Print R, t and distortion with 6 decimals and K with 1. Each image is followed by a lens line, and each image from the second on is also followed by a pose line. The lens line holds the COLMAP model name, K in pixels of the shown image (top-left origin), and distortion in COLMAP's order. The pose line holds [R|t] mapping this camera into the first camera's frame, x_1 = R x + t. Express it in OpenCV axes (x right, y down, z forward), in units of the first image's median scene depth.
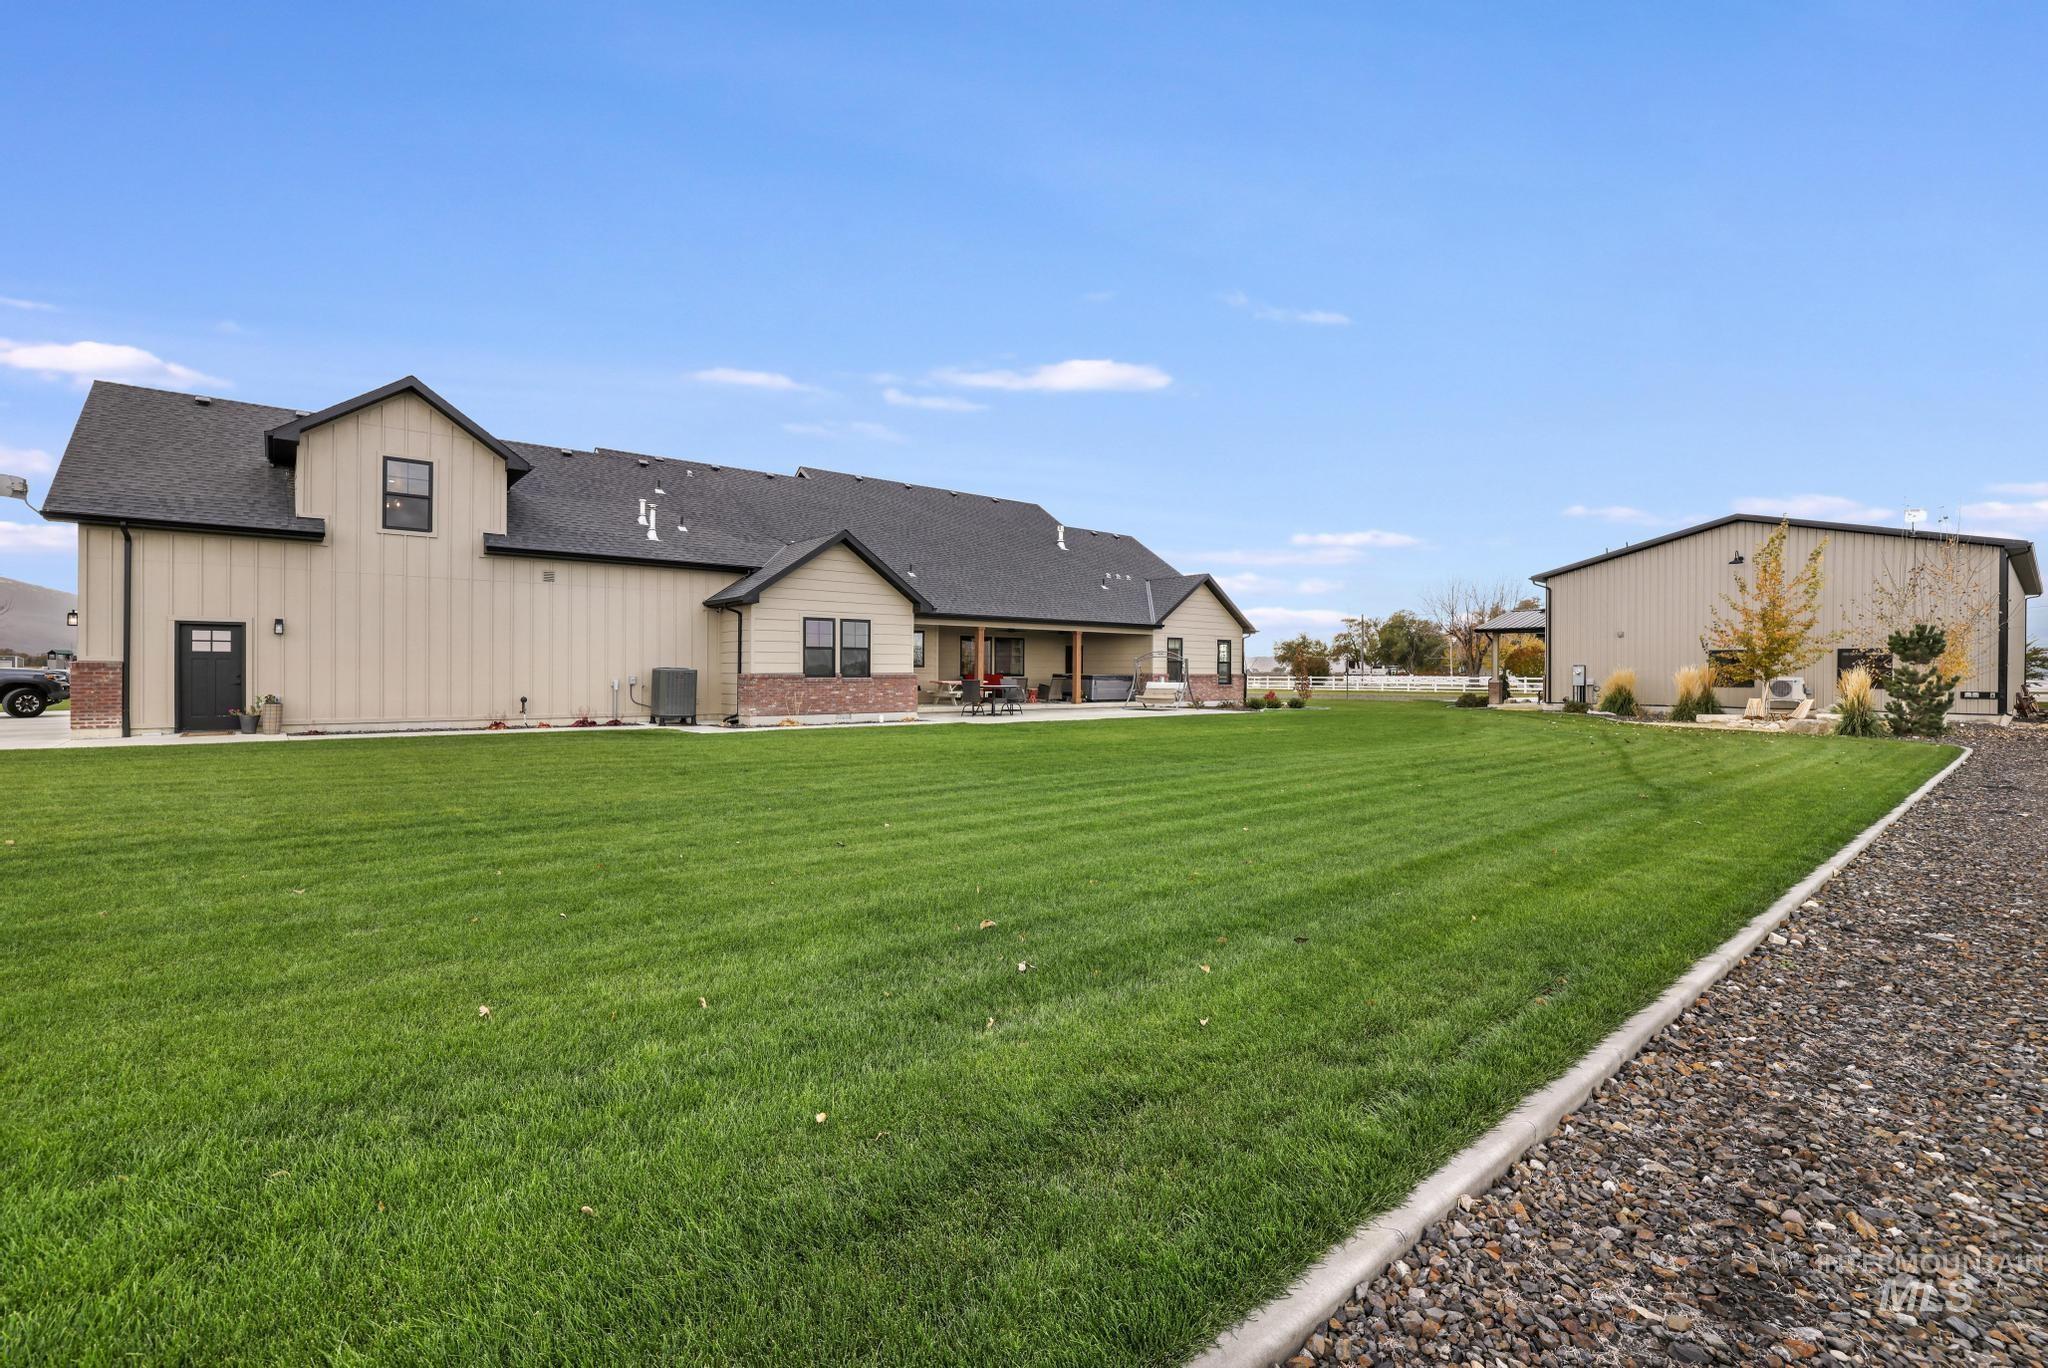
lens RADIAL K [[880.9, 0, 1017.5], [0, 880.9, 673.2], [0, 0, 1]] dist [-0.001566, -0.000162]
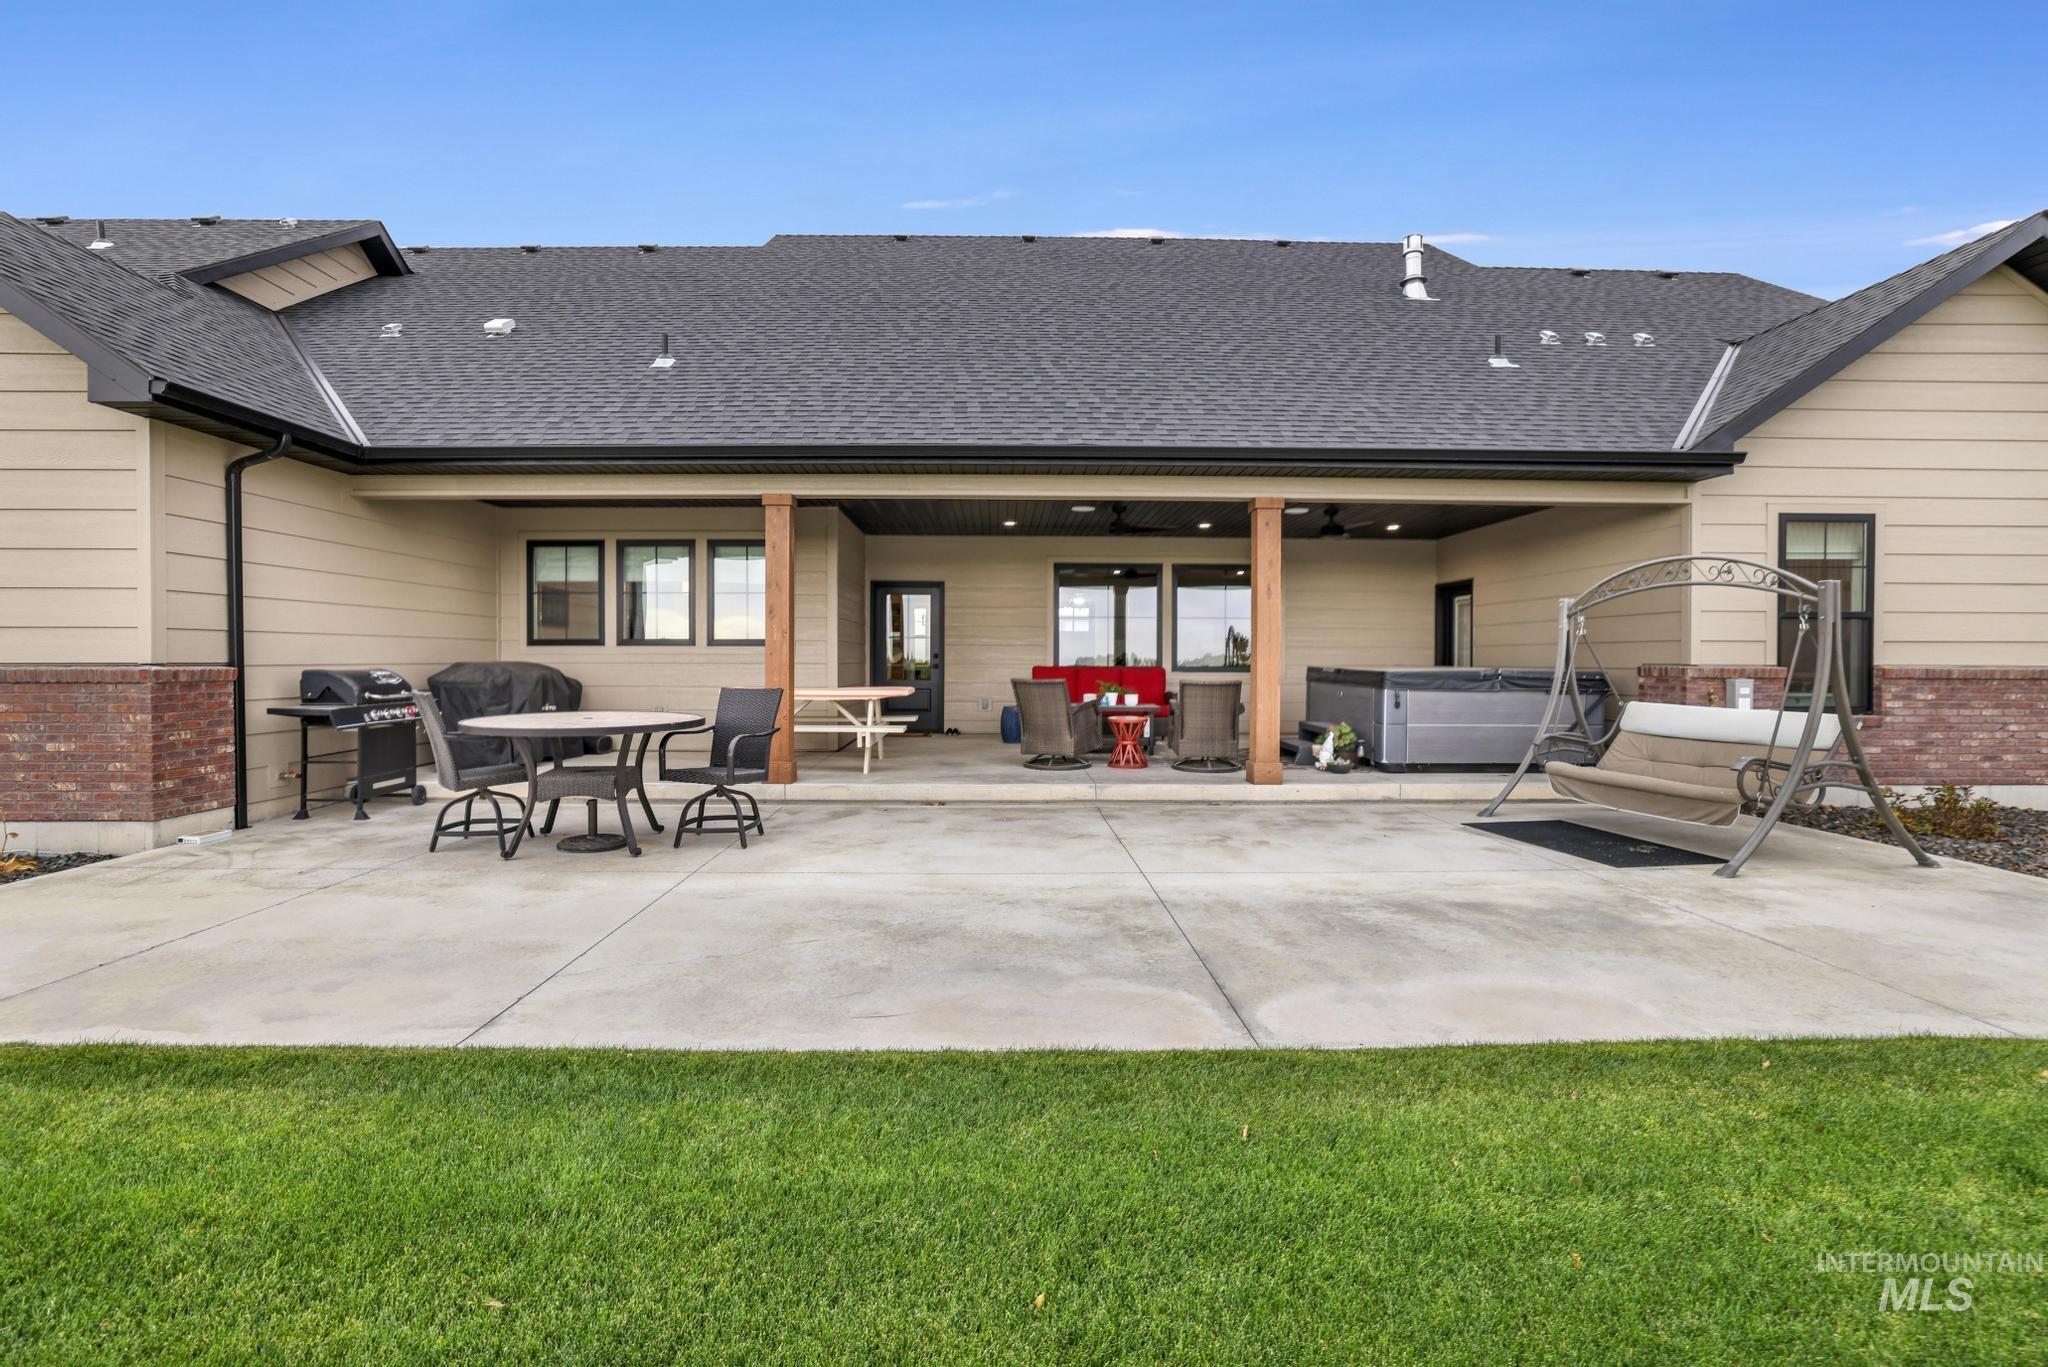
lens RADIAL K [[880.9, 0, 1017.5], [0, 880.9, 672.7], [0, 0, 1]] dist [-0.001566, -0.000162]
pose [[0.792911, 0.010696, -0.609244, 0.154337], [0.003091, 0.999762, 0.021575, -0.002198], [0.609330, -0.018990, 0.792689, 0.689737]]
